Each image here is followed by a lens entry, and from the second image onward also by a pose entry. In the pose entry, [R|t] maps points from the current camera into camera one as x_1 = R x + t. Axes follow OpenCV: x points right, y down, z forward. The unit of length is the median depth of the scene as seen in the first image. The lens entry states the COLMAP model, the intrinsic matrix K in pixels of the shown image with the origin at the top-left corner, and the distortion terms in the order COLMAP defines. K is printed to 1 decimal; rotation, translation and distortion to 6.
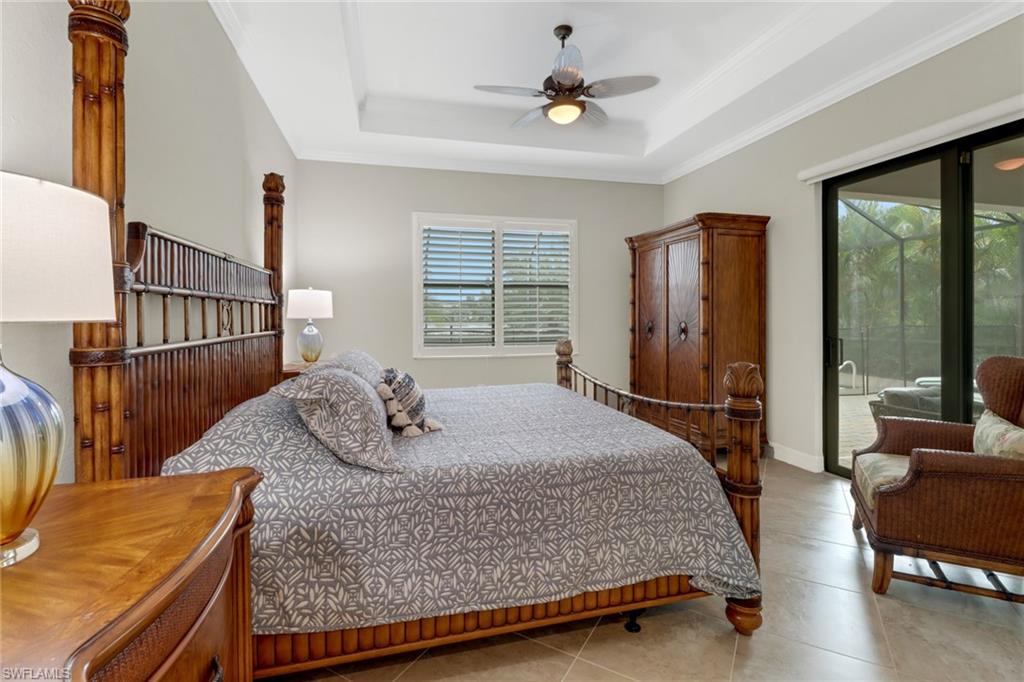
lens RADIAL K [[476.7, 0, 515.6], [0, 476.7, 315.4], [0, 0, 1]] dist [0.008184, -0.000138]
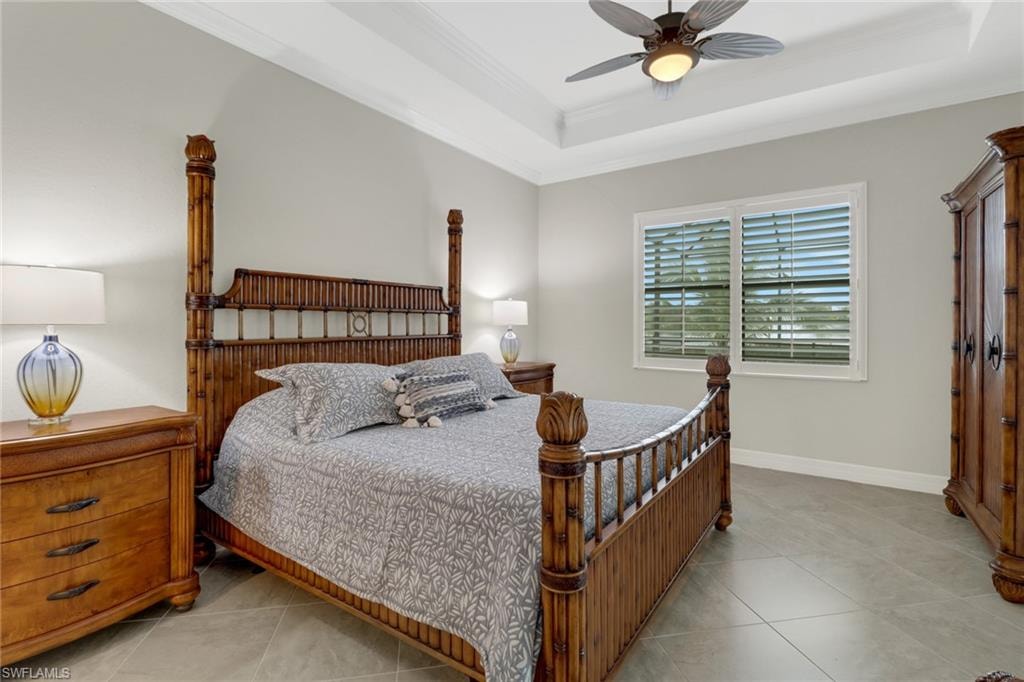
lens RADIAL K [[486.5, 0, 510.8], [0, 486.5, 320.6], [0, 0, 1]] dist [0.009445, -0.000166]
pose [[0.646503, -0.001120, -0.762911, 0.563752], [-0.001712, 0.999994, -0.002918, -0.001190], [0.762909, 0.003193, 0.646497, 0.286002]]
